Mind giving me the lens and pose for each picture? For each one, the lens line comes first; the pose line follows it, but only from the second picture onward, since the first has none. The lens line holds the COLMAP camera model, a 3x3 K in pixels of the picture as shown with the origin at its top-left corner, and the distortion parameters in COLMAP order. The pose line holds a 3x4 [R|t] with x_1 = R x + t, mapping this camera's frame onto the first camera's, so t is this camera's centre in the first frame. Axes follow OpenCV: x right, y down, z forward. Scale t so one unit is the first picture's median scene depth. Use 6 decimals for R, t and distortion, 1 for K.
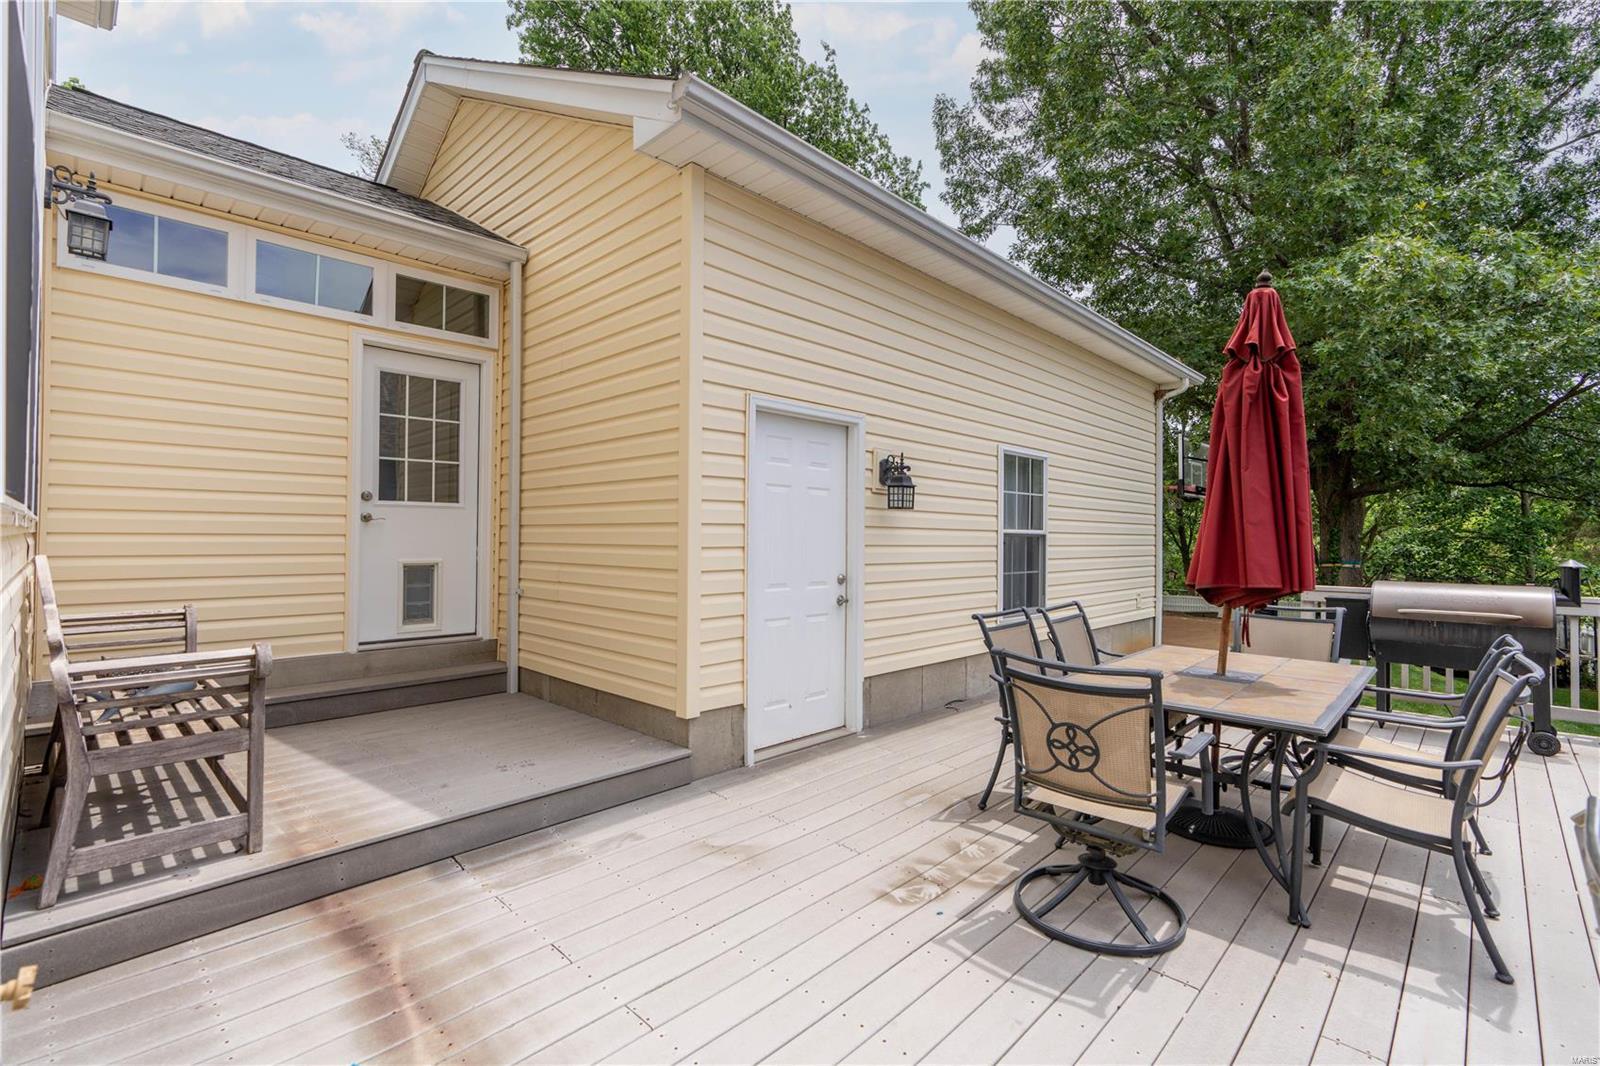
lens RADIAL K [[722.6, 0, 800.0], [0, 722.6, 533.0], [0, 0, 1]] dist [-0.004394, -0.000482]
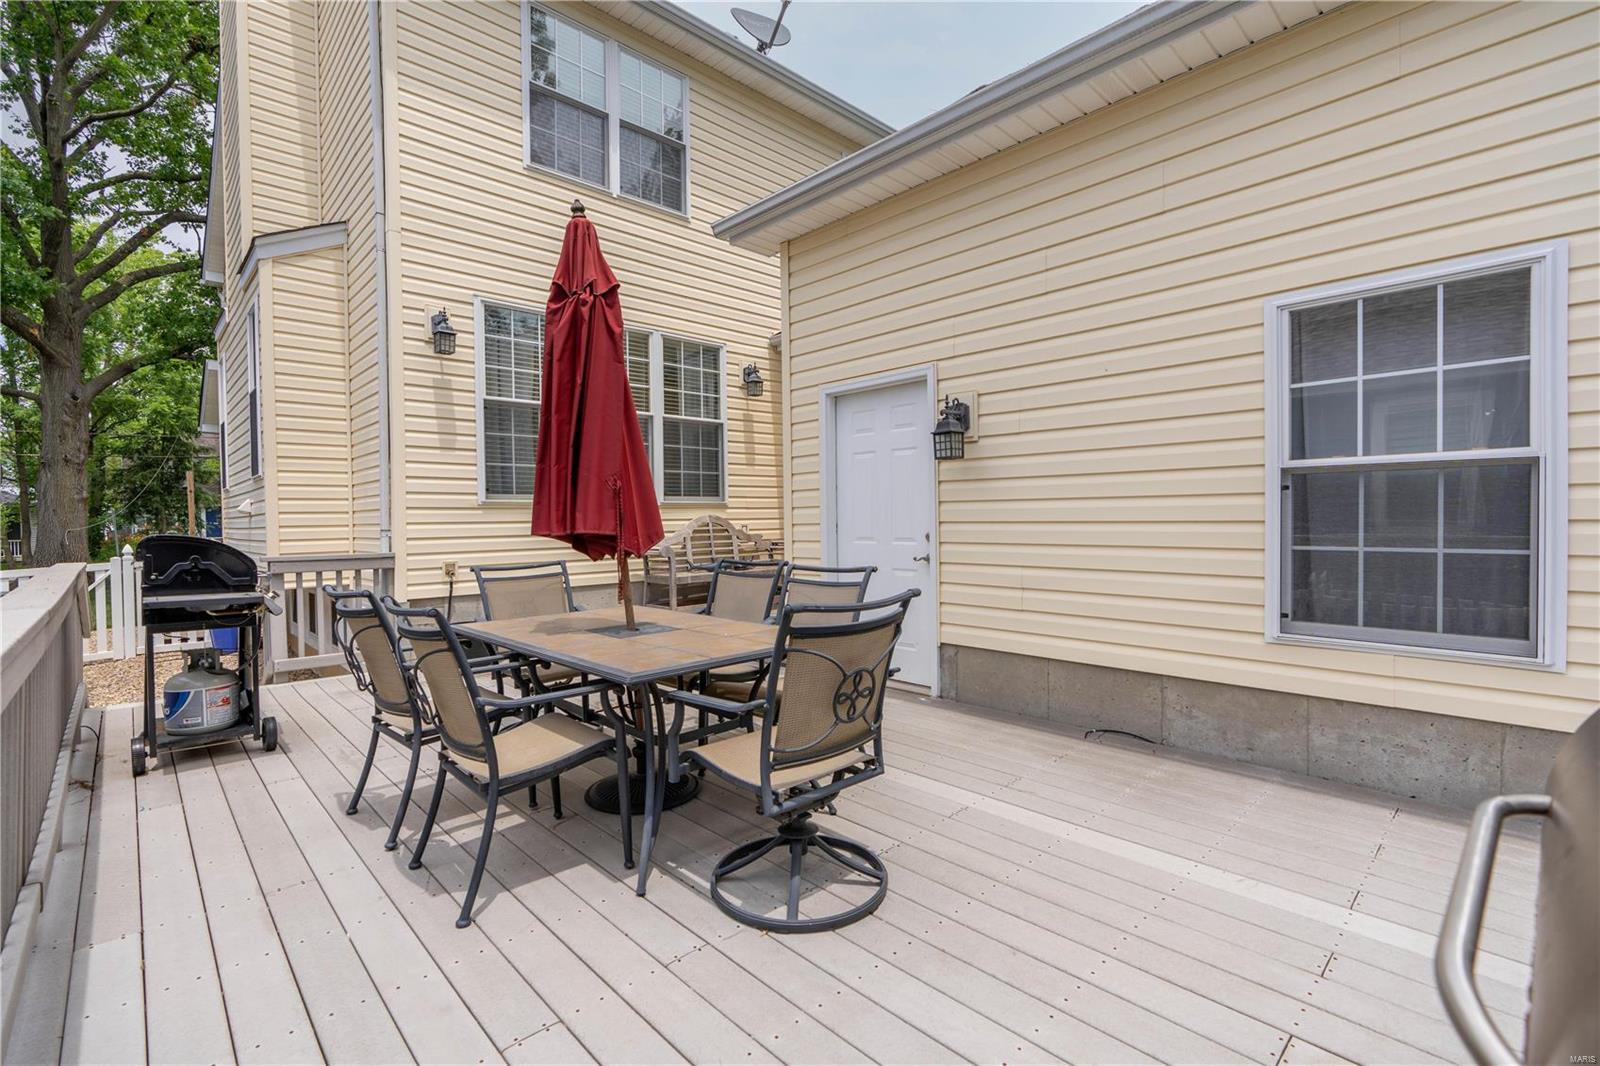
lens RADIAL K [[722.6, 0, 800.0], [0, 722.6, 533.0], [0, 0, 1]] dist [-0.004394, -0.000482]
pose [[-0.042386, 0.010140, -0.999050, 1.022298], [0.015913, 0.999829, 0.009473, 0.045600], [0.998975, -0.015496, -0.042540, 0.853085]]
